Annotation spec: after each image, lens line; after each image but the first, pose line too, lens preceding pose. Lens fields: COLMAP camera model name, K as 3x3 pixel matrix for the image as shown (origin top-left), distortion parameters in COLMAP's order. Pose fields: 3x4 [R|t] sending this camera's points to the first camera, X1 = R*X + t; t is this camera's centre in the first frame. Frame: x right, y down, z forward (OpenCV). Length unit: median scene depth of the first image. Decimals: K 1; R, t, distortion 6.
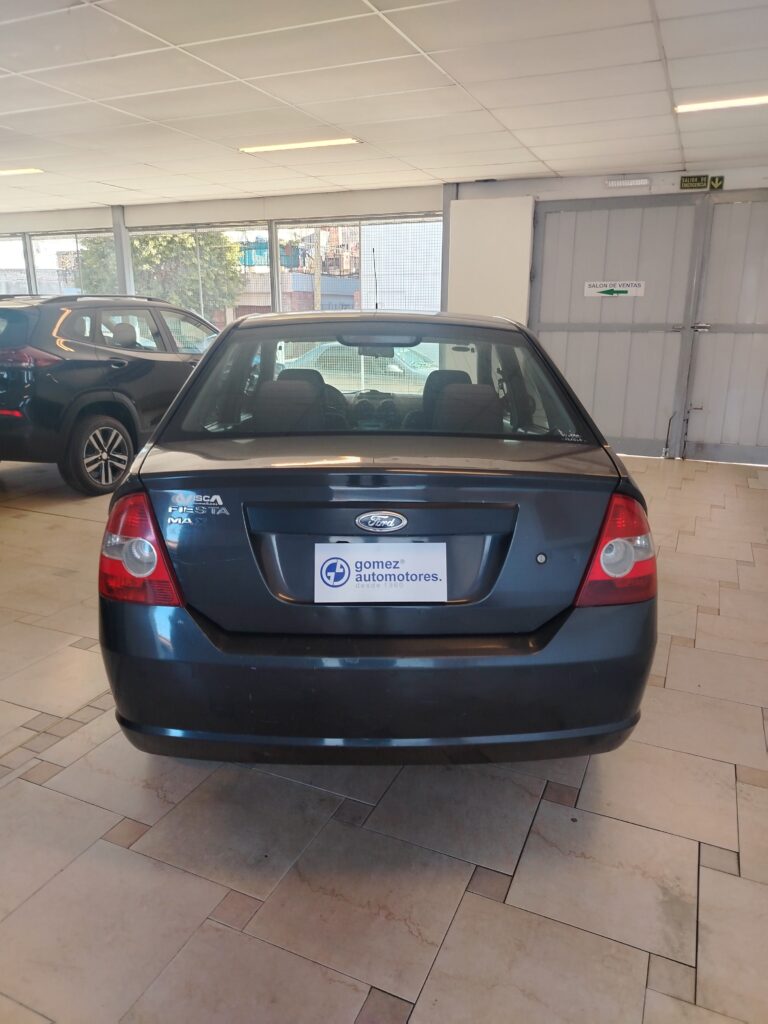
lens RADIAL K [[705.1, 0, 384.0], [0, 705.1, 512.0], [0, 0, 1]] dist [0.003576, -0.004682]
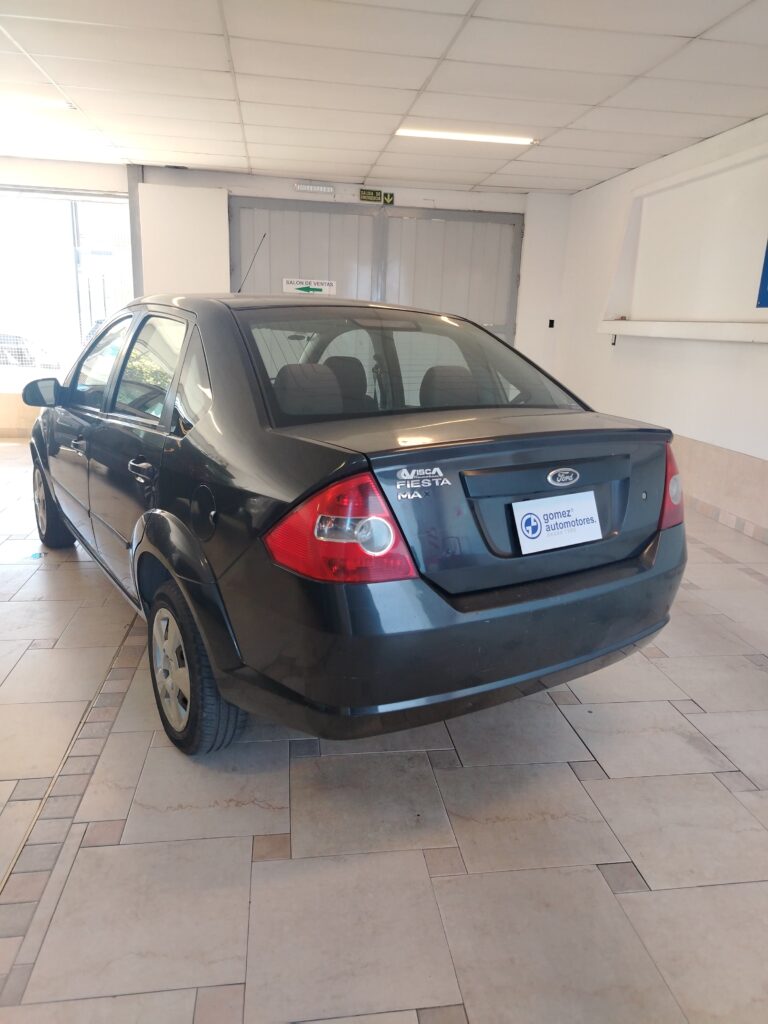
lens RADIAL K [[689.5, 0, 403.2], [0, 689.5, 516.6], [0, 0, 1]] dist [0.007693, -0.000776]
pose [[0.847358, -0.119686, 0.517359, -0.155668], [0.110735, 0.992677, 0.048279, -0.001209], [-0.519348, 0.016380, 0.854406, 0.029621]]
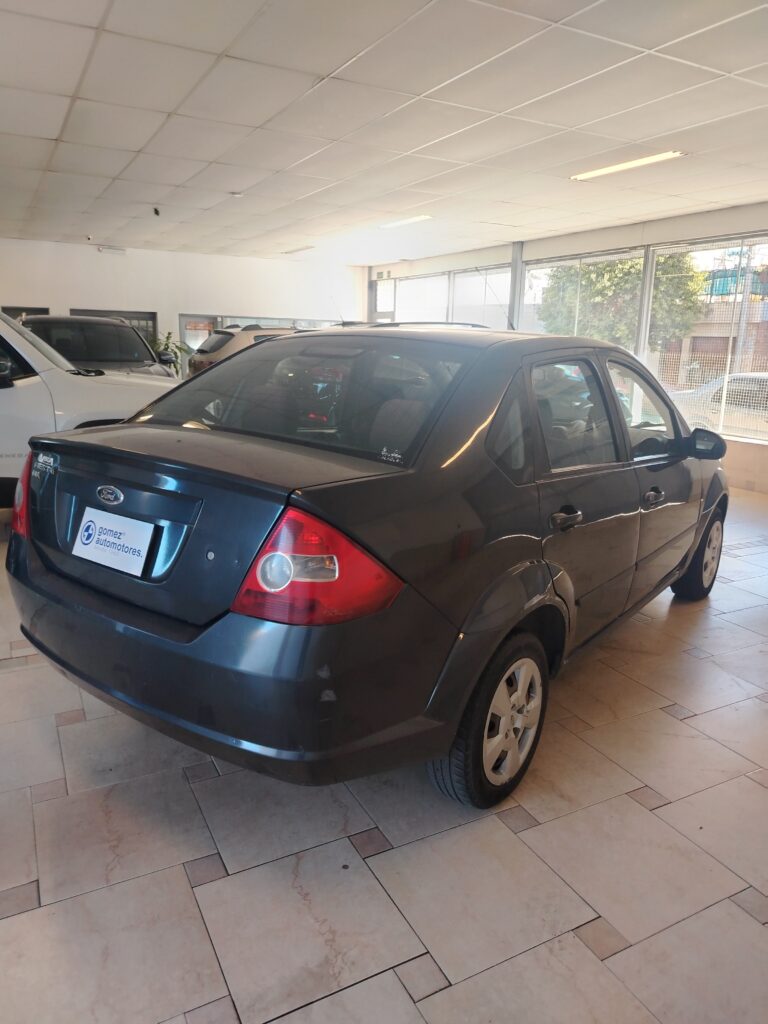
lens RADIAL K [[705.1, 0, 384.0], [0, 705.1, 512.0], [0, 0, 1]] dist [0.003576, -0.004682]
pose [[0.793896, 0.153024, -0.588484, 0.196707], [-0.177947, 0.983913, 0.015790, -0.011083], [0.581433, 0.092183, 0.808355, 0.060221]]
